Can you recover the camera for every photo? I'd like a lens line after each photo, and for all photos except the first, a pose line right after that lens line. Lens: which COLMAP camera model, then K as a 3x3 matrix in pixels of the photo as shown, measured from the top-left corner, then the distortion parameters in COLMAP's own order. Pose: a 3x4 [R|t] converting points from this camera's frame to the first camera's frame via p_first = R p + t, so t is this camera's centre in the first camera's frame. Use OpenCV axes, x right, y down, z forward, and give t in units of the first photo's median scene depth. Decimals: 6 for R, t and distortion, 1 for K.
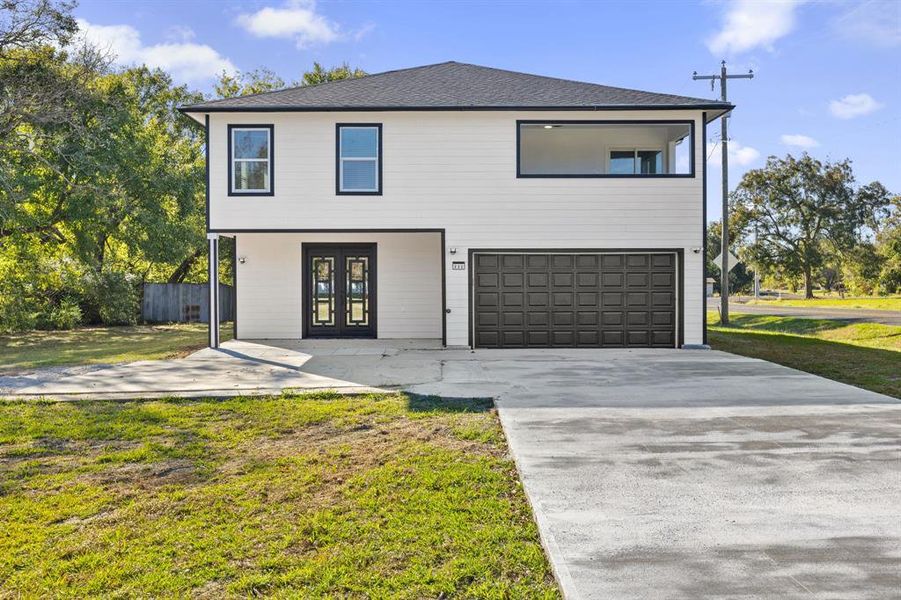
lens RADIAL K [[662.5, 0, 446.2], [0, 662.5, 295.1], [0, 0, 1]] dist [-0.013265, -0.001010]
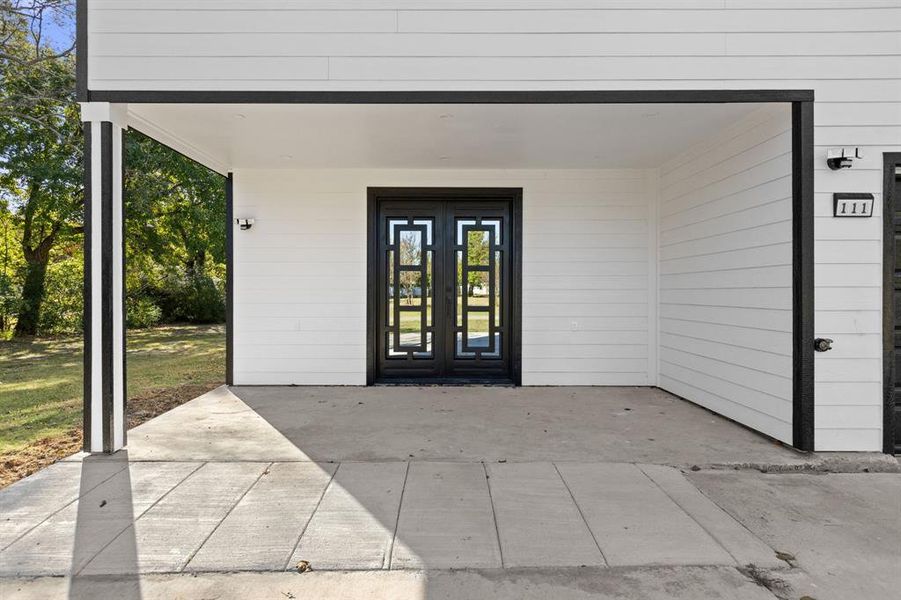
lens RADIAL K [[453.4, 0, 458.2], [0, 453.4, 299.7], [0, 0, 1]] dist [-0.001489, 0.000003]
pose [[0.999917, 0.006116, -0.011358, -0.170946], [-0.006071, 0.999974, 0.003921, 0.001859], [0.011382, -0.003852, 0.999928, 0.774679]]
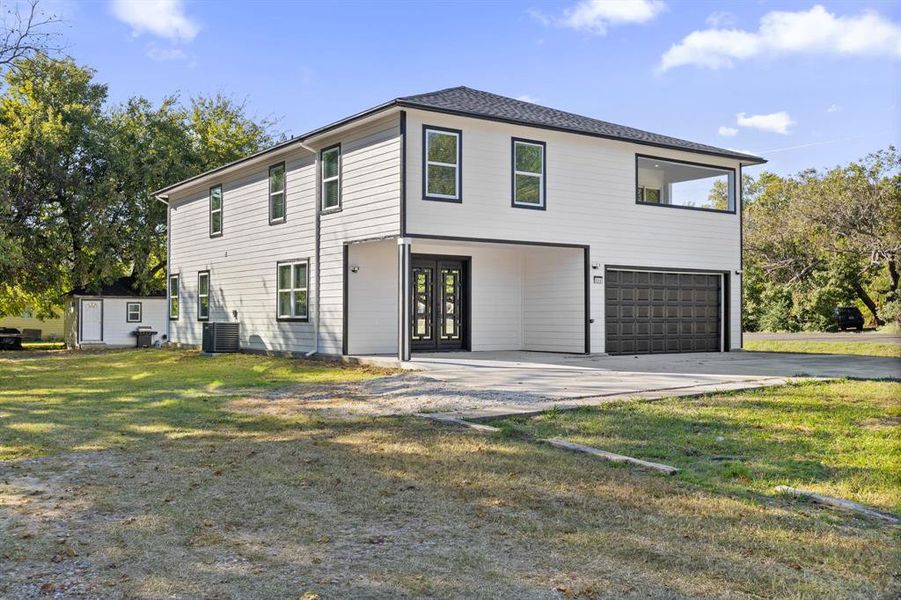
lens RADIAL K [[901.8, 0, 450.5], [0, 901.8, 299.3], [0, 0, 1]] dist [0.010586, 0.000000]
pose [[0.820899, 0.015920, 0.570852, -1.028201], [-0.003062, 0.999720, -0.023478, 0.023099], [-0.571066, 0.017525, 0.820717, -0.081544]]
